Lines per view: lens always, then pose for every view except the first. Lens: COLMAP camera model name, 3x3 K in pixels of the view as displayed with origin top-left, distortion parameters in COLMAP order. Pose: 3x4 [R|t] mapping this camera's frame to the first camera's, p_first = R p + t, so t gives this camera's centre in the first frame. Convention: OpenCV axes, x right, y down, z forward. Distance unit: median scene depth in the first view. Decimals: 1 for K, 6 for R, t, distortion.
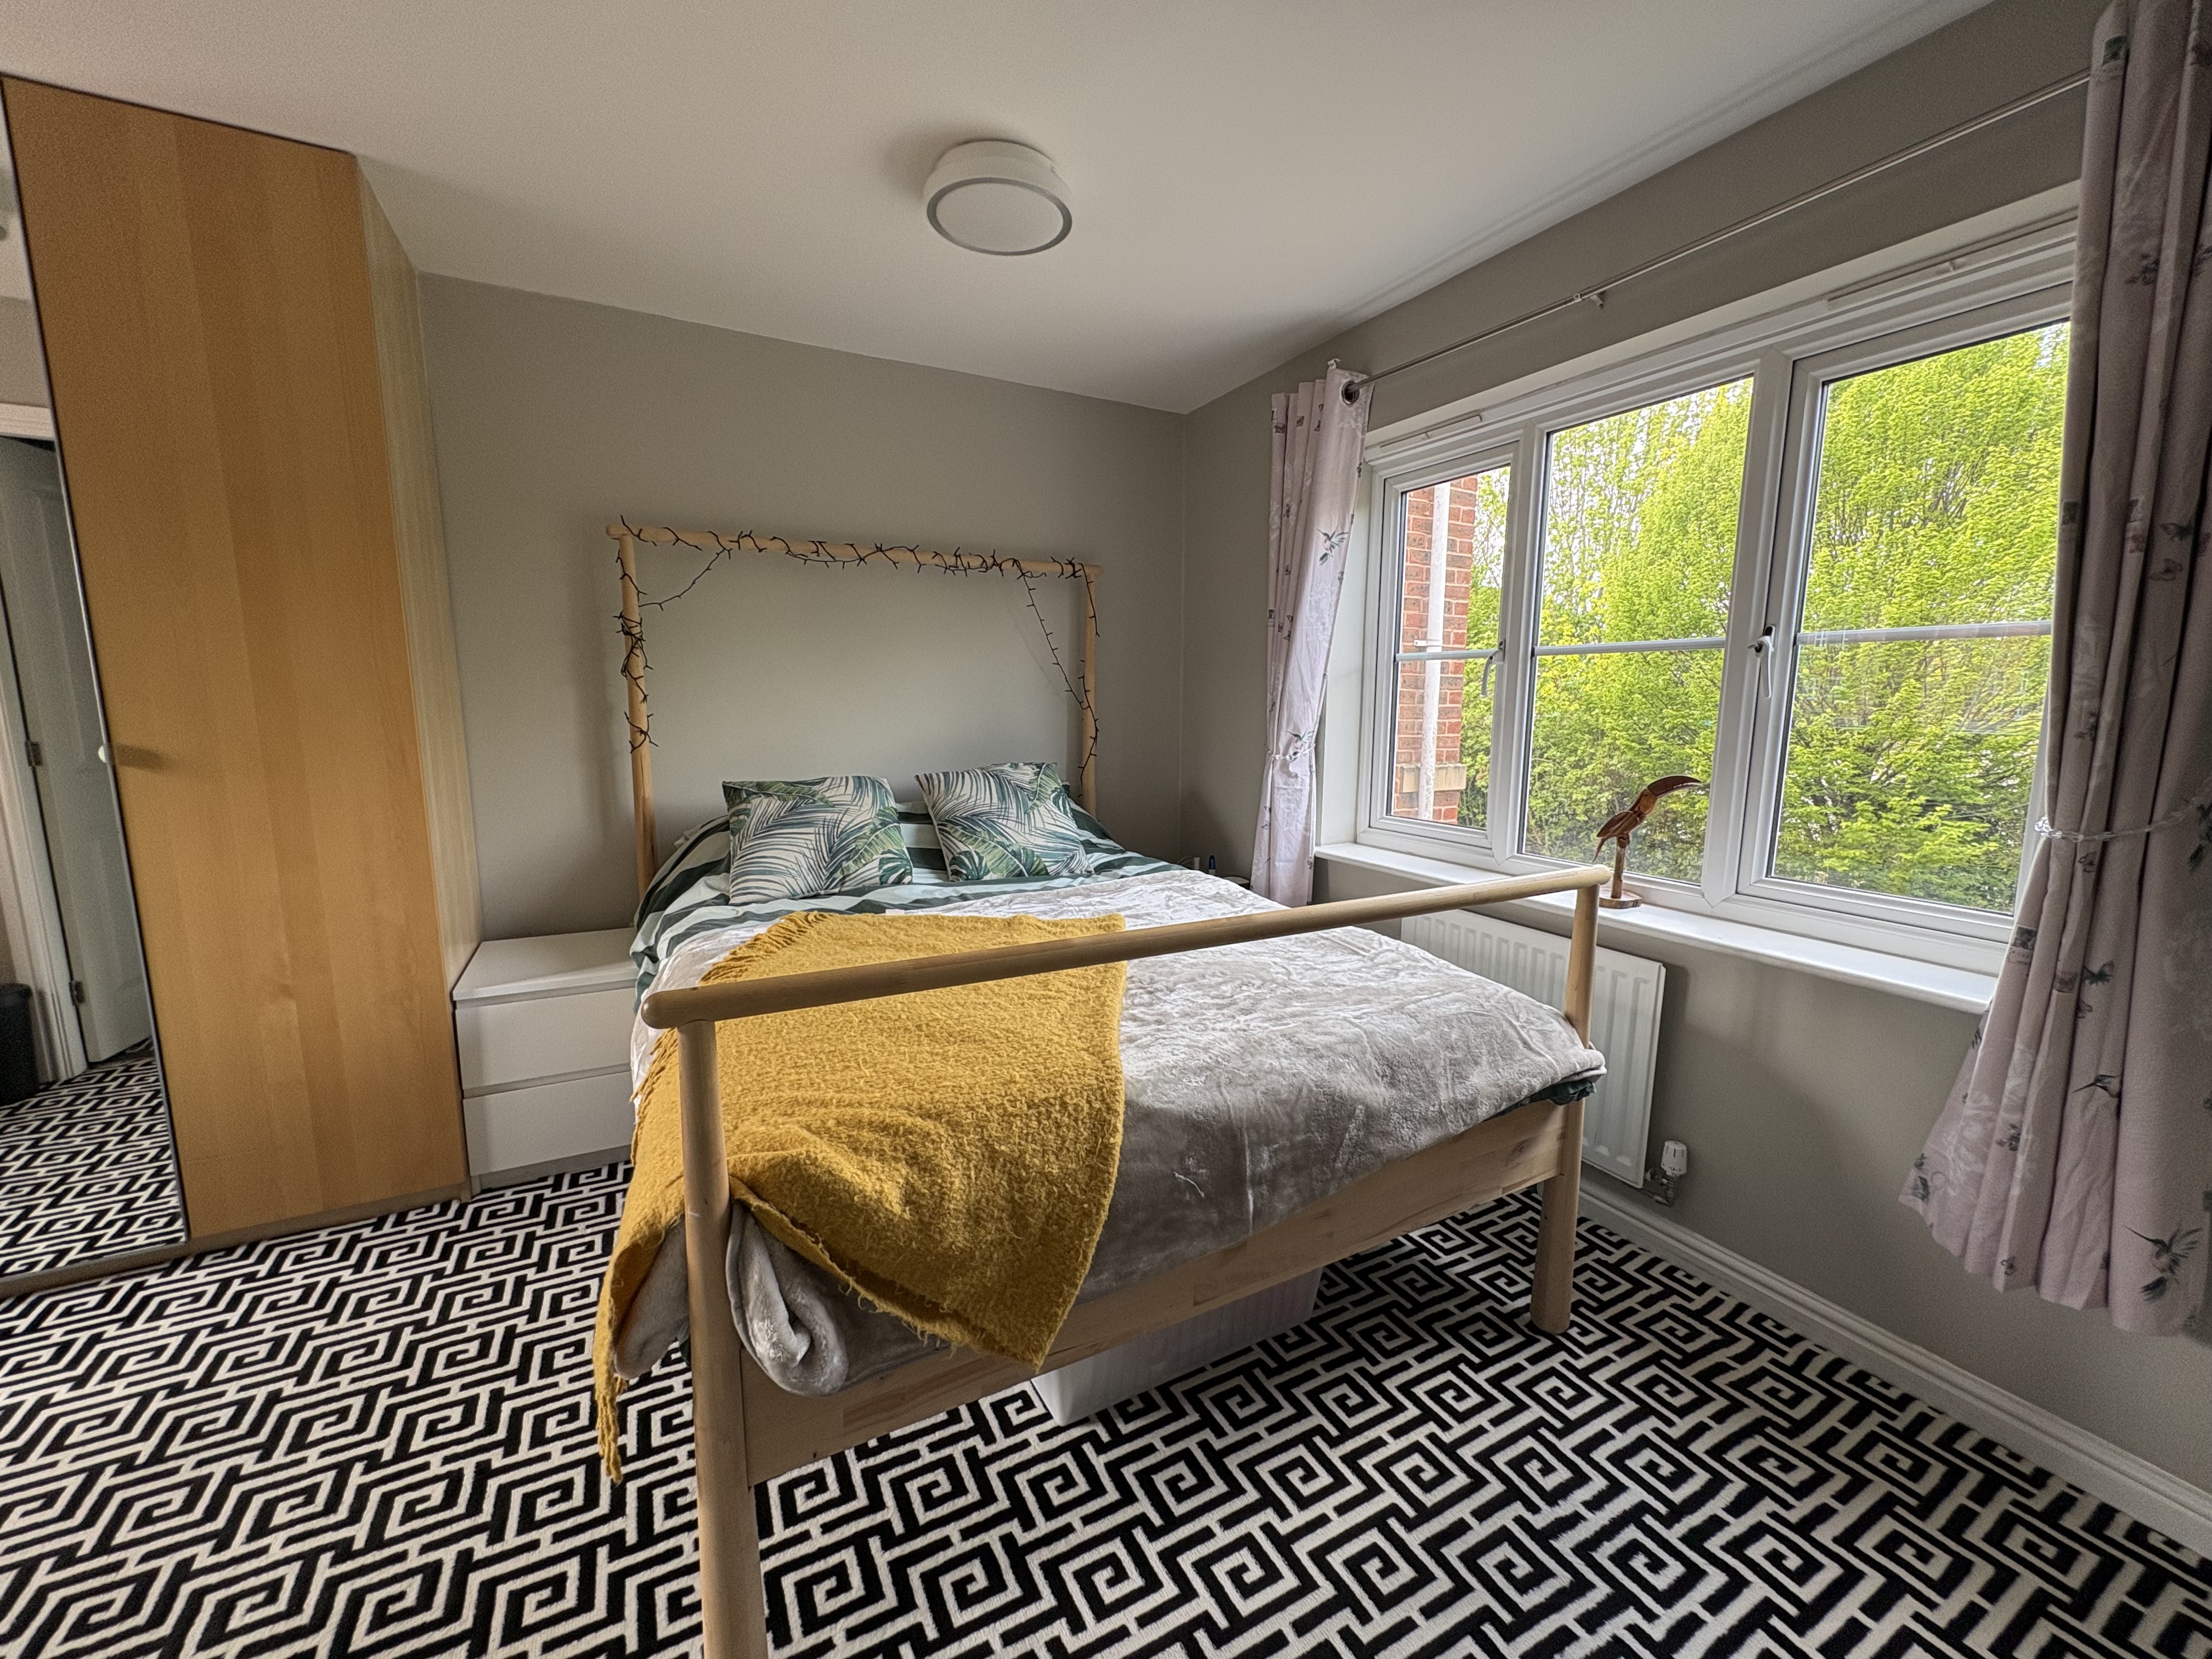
lens RADIAL K [[888.6, 0, 1112.1], [0, 888.6, 829.7], [0, 0, 1]] dist [0.000143, 0.000336]
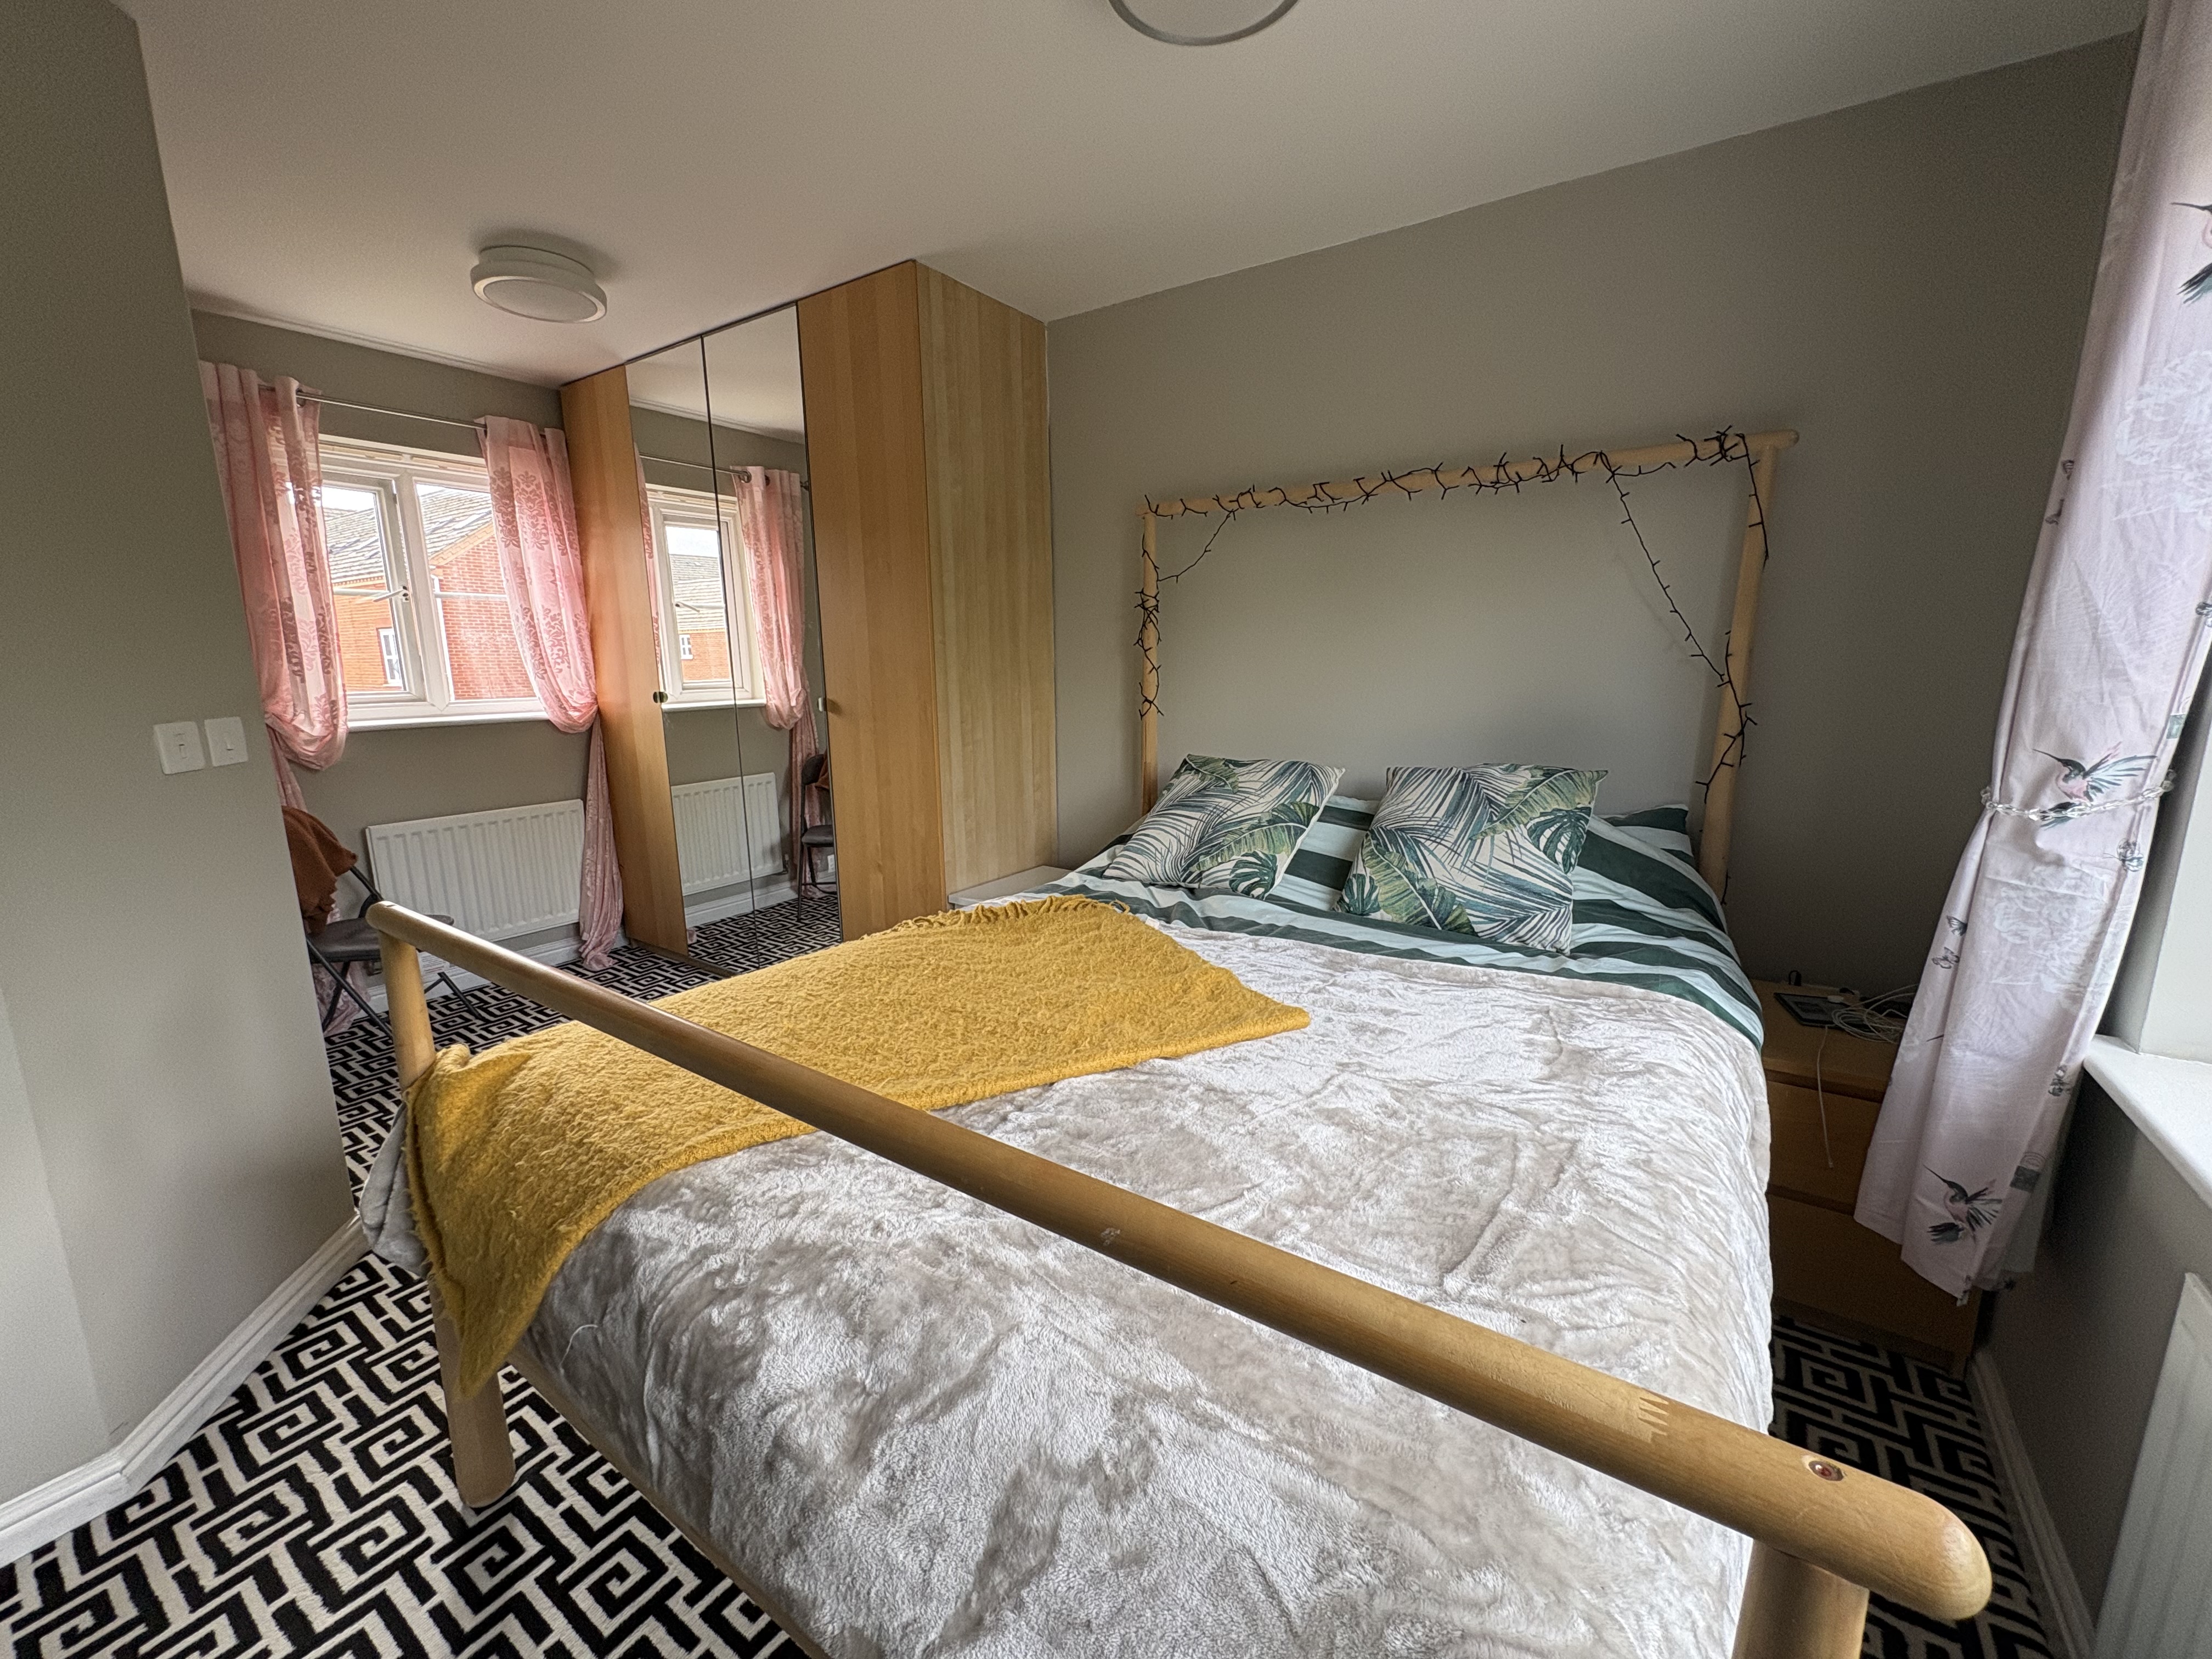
lens RADIAL K [[888.6, 0, 1102.4], [0, 888.6, 826.6], [0, 0, 1]] dist [0.000143, 0.000336]
pose [[0.456528, 0.157372, -0.875680, 0.386467], [-0.124548, 0.985845, 0.112239, -0.072655], [0.880948, 0.057824, 0.469667, 0.452987]]
